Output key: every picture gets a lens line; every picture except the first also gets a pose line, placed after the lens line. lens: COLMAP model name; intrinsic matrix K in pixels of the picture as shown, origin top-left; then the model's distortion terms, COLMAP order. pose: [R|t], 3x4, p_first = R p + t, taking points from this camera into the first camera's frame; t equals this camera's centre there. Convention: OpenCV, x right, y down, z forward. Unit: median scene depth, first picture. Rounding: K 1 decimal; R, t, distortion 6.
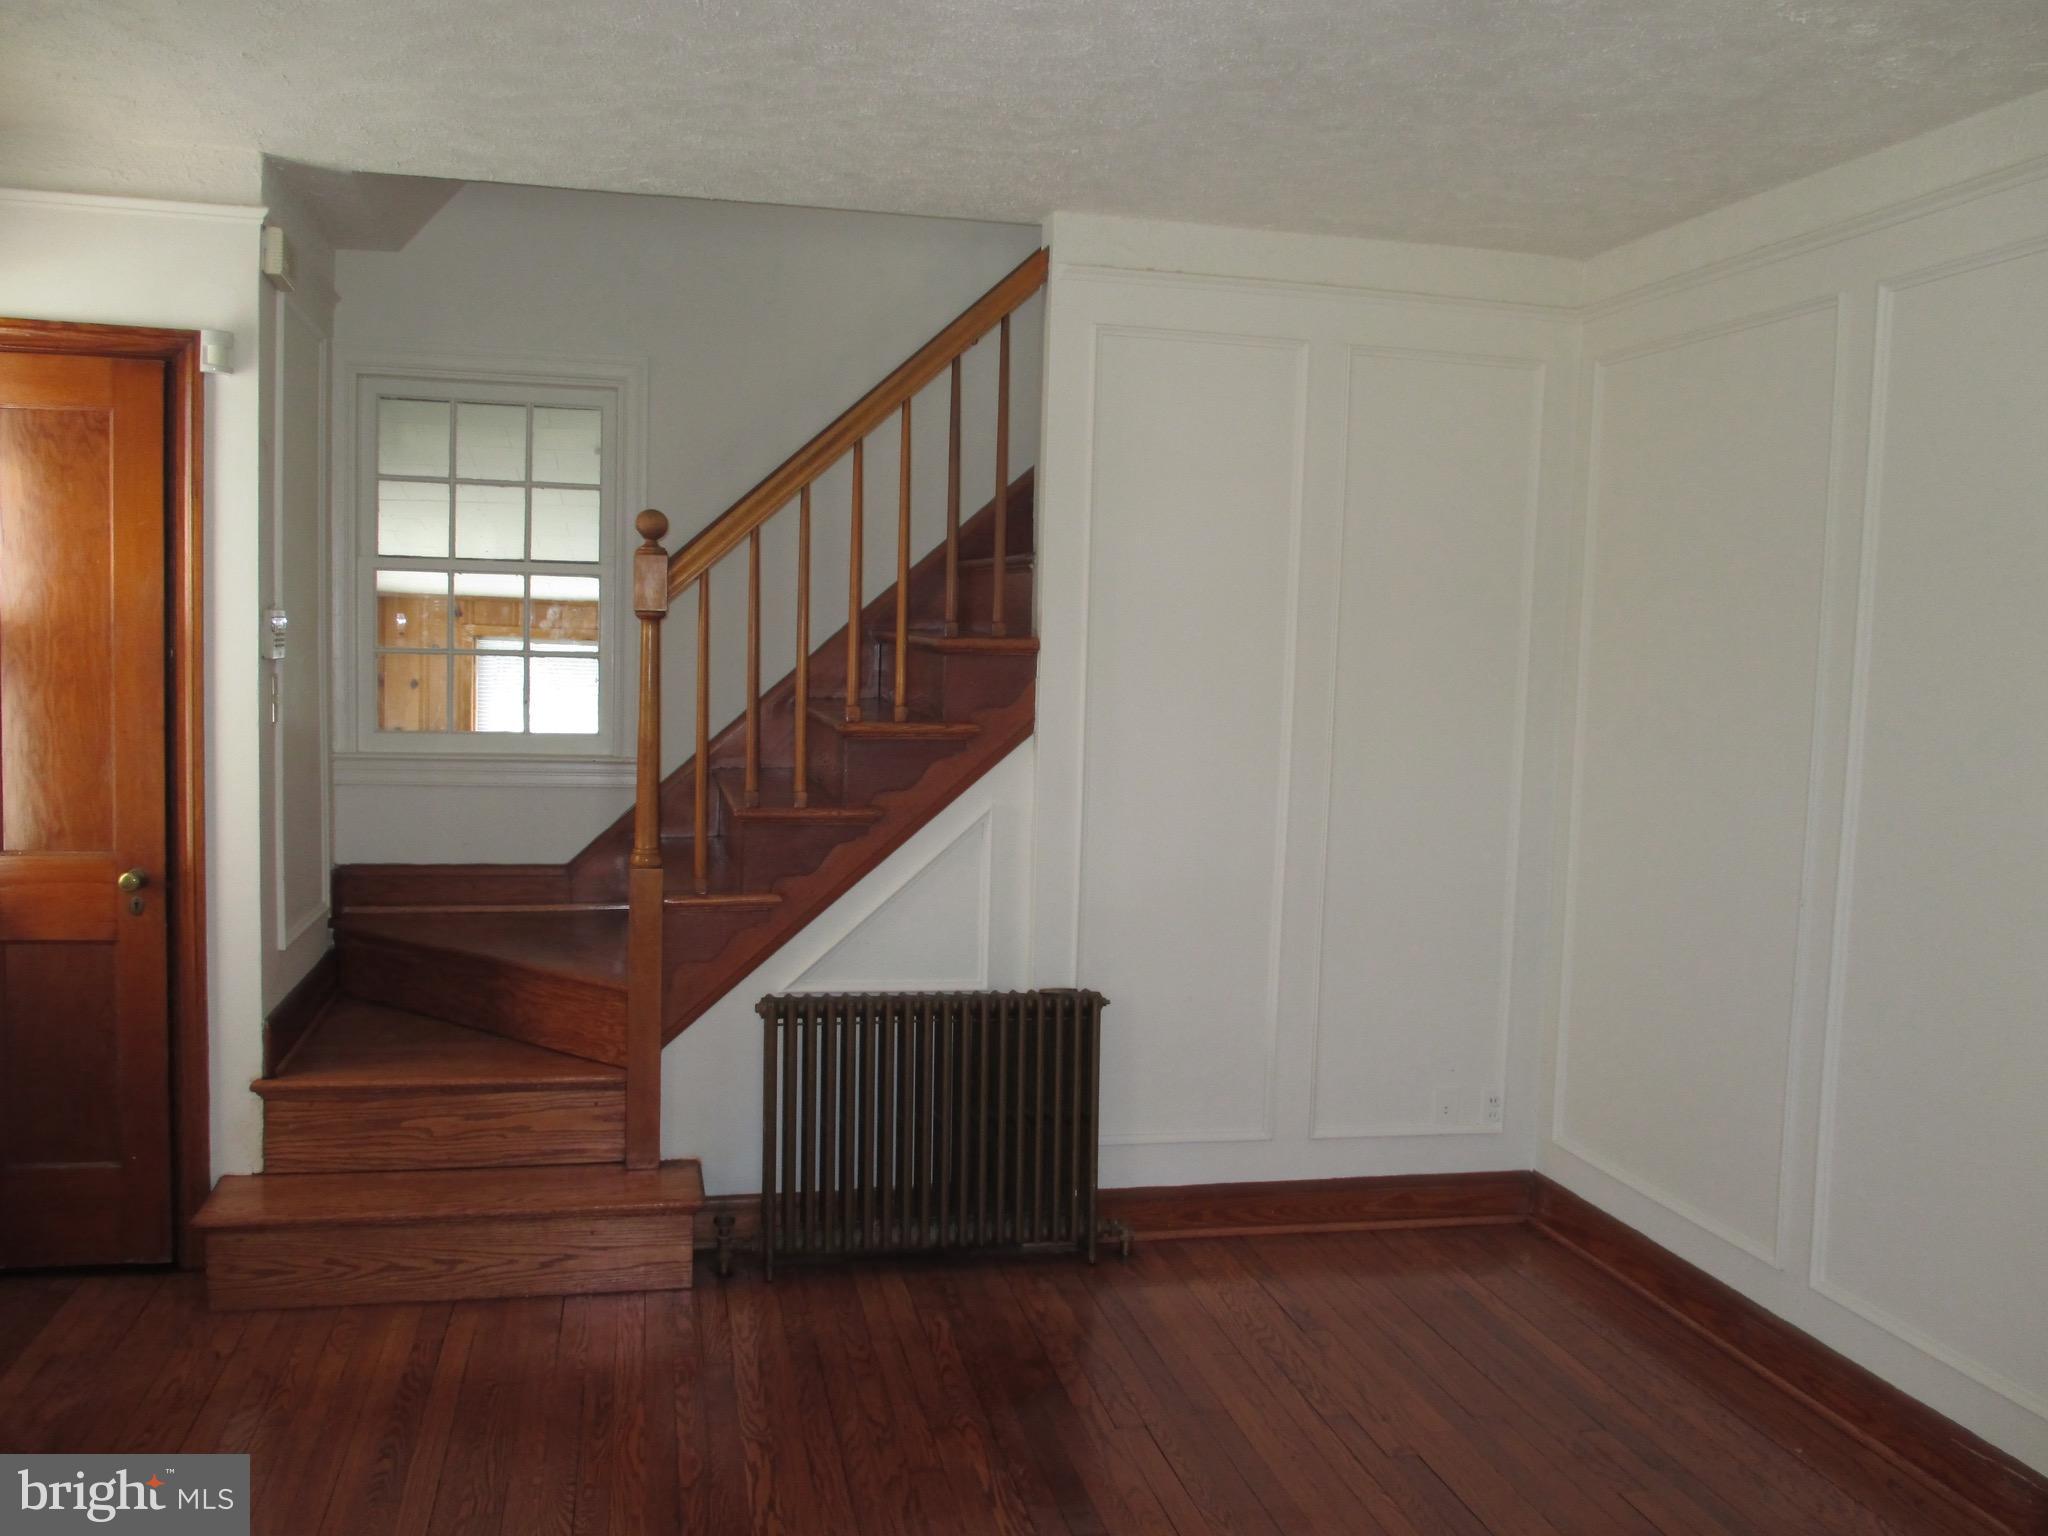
lens RADIAL K [[1732.9, 0, 1024.0], [0, 1732.9, 768.0], [0, 0, 1]] dist [-0.006436, -0.010257]
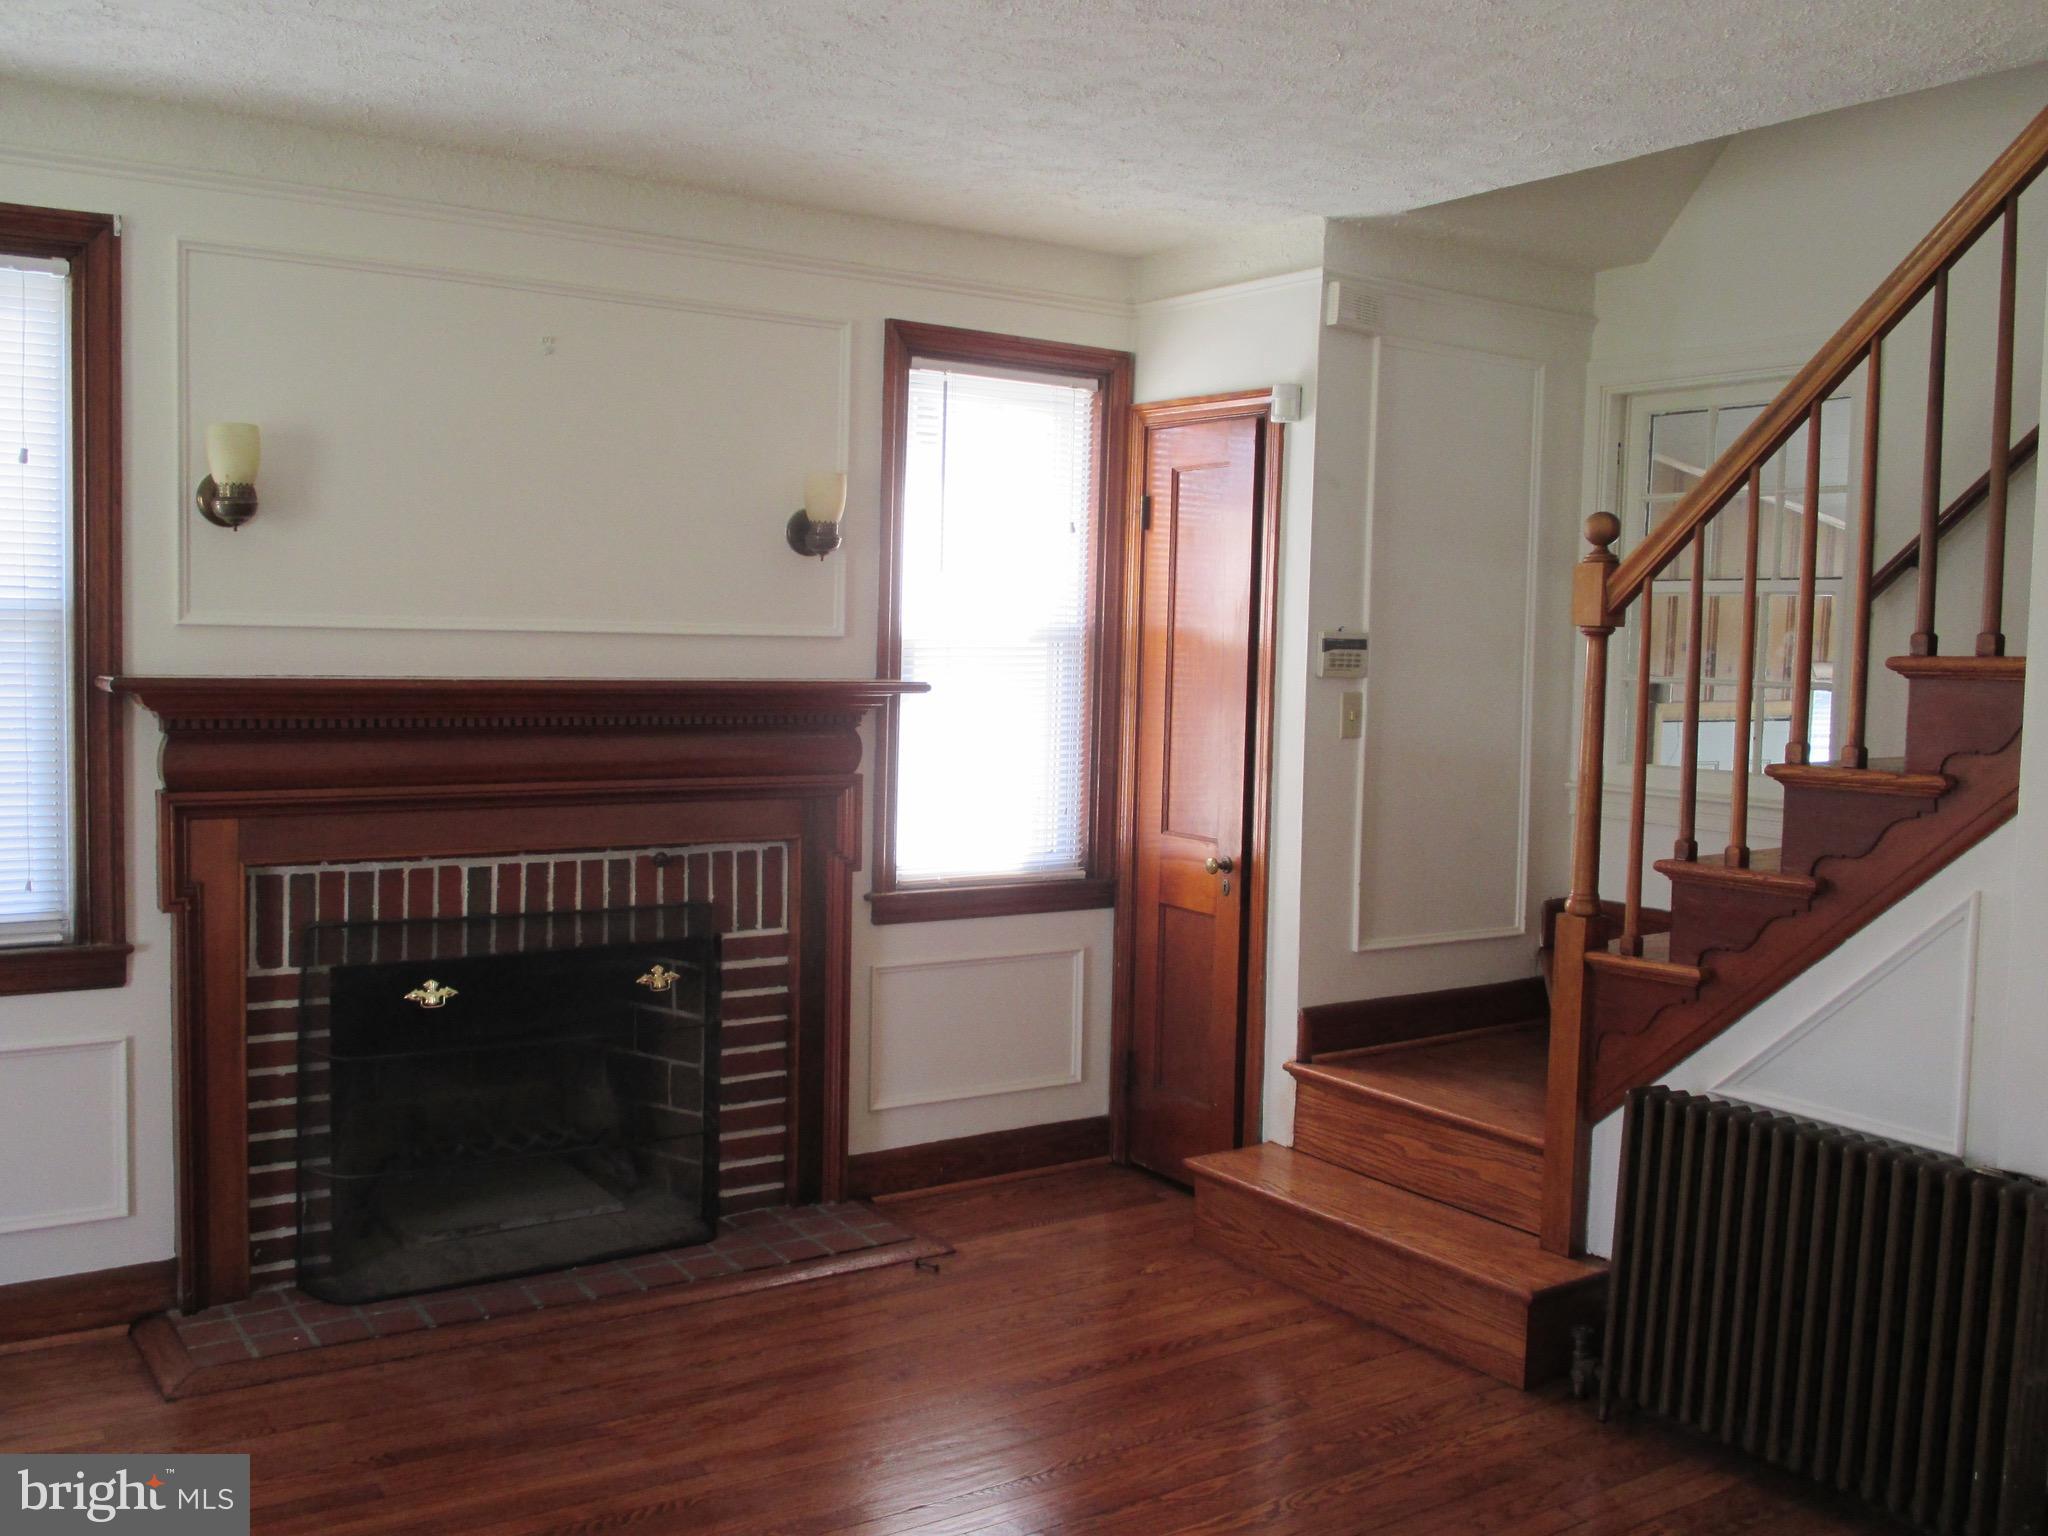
lens RADIAL K [[1862.6, 0, 1024.0], [0, 1862.6, 768.0], [0, 0, 1]] dist [-0.072460, -0.006202]
pose [[0.352724, 0.046559, -0.934568, 0.581632], [-0.081552, 0.996491, 0.018865, -0.012718], [0.932167, 0.069562, 0.355283, 0.409545]]
